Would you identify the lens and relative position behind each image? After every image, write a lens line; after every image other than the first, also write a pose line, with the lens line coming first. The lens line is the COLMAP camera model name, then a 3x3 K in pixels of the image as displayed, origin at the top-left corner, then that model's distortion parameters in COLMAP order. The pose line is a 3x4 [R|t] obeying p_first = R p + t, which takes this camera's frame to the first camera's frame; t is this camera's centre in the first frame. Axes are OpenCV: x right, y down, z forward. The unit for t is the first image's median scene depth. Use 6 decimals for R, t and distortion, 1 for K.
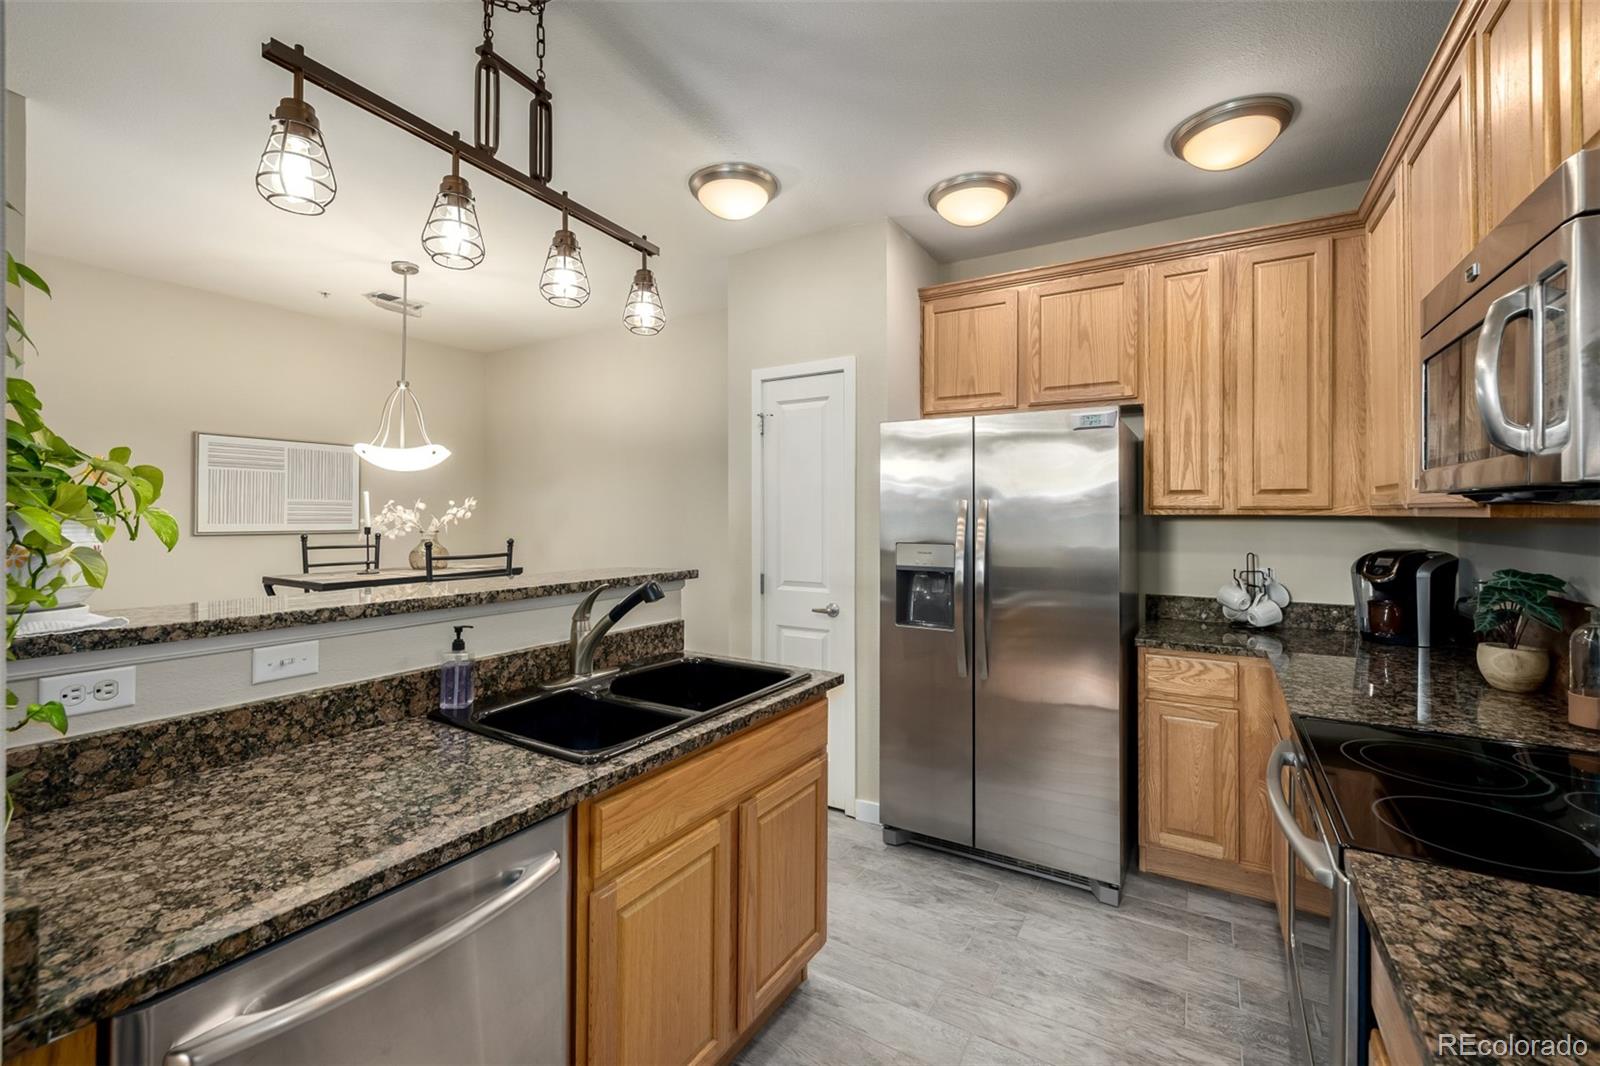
lens RADIAL K [[677.8, 0, 794.9], [0, 677.8, 508.8], [0, 0, 1]] dist [0.001108, 0.000337]
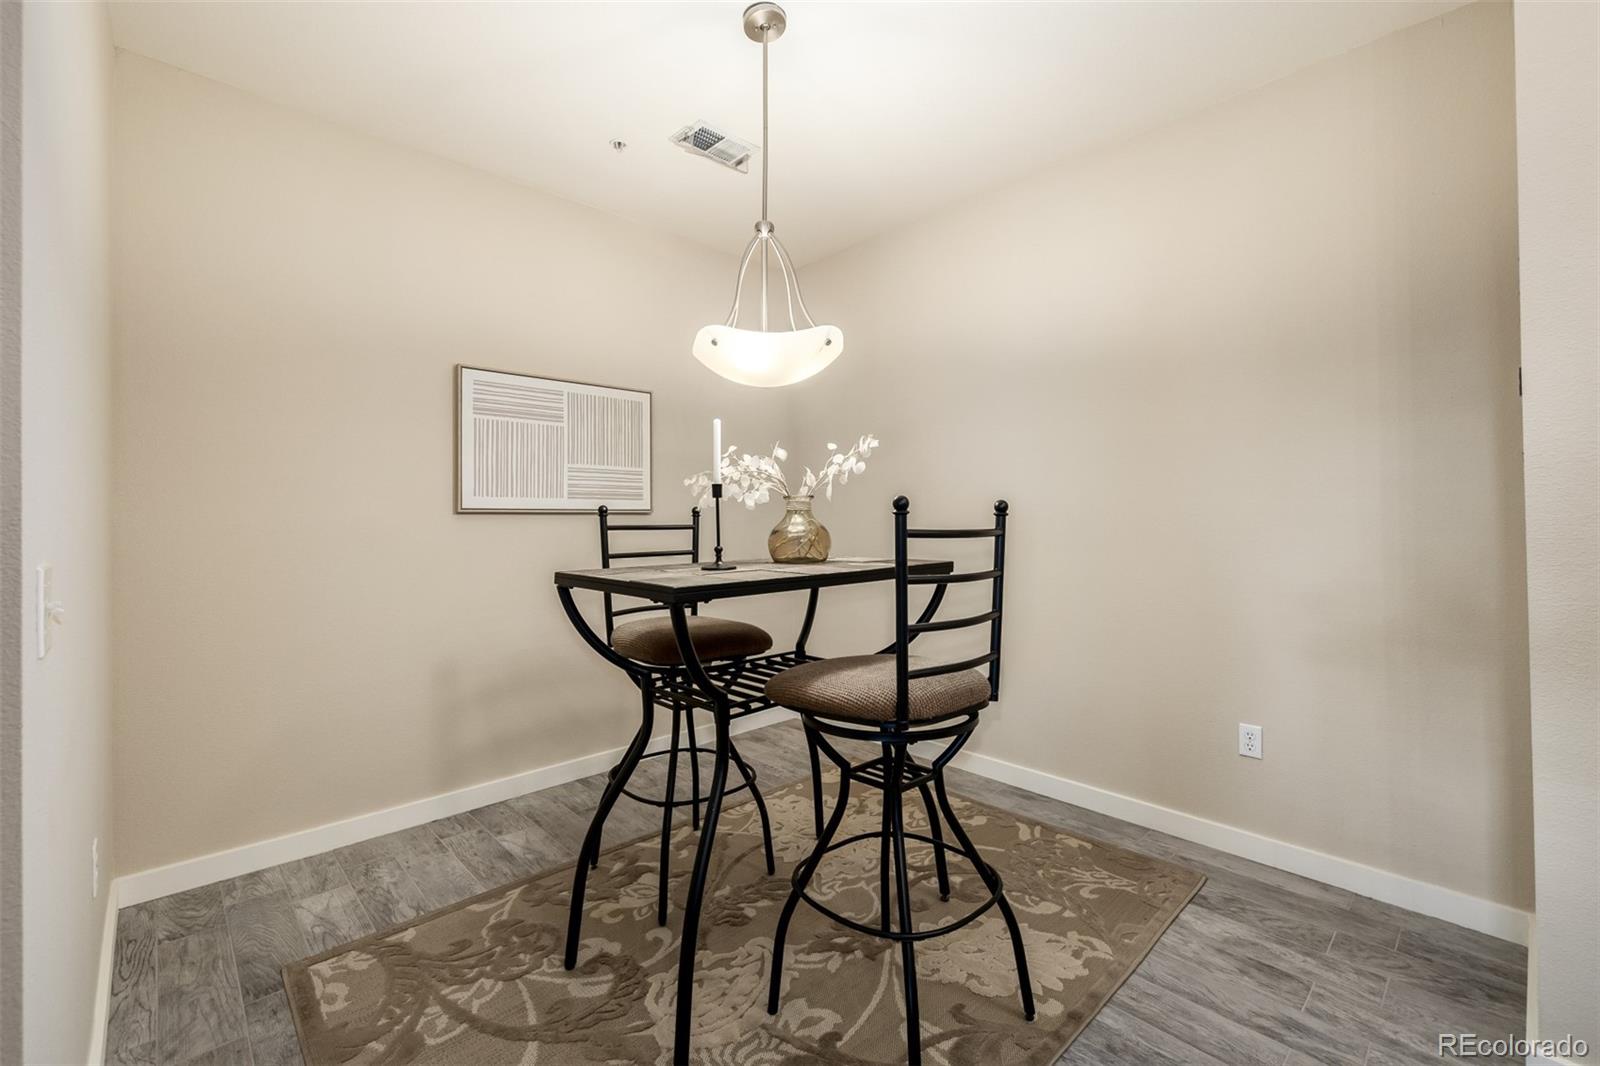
lens RADIAL K [[675.7, 0, 795.5], [0, 675.7, 516.2], [0, 0, 1]] dist [-0.000581, -0.000073]
pose [[0.963828, -0.010041, -0.266334, -0.570628], [0.011069, 0.999936, 0.002361, 0.070944], [0.266293, -0.005224, 0.963878, 0.659652]]
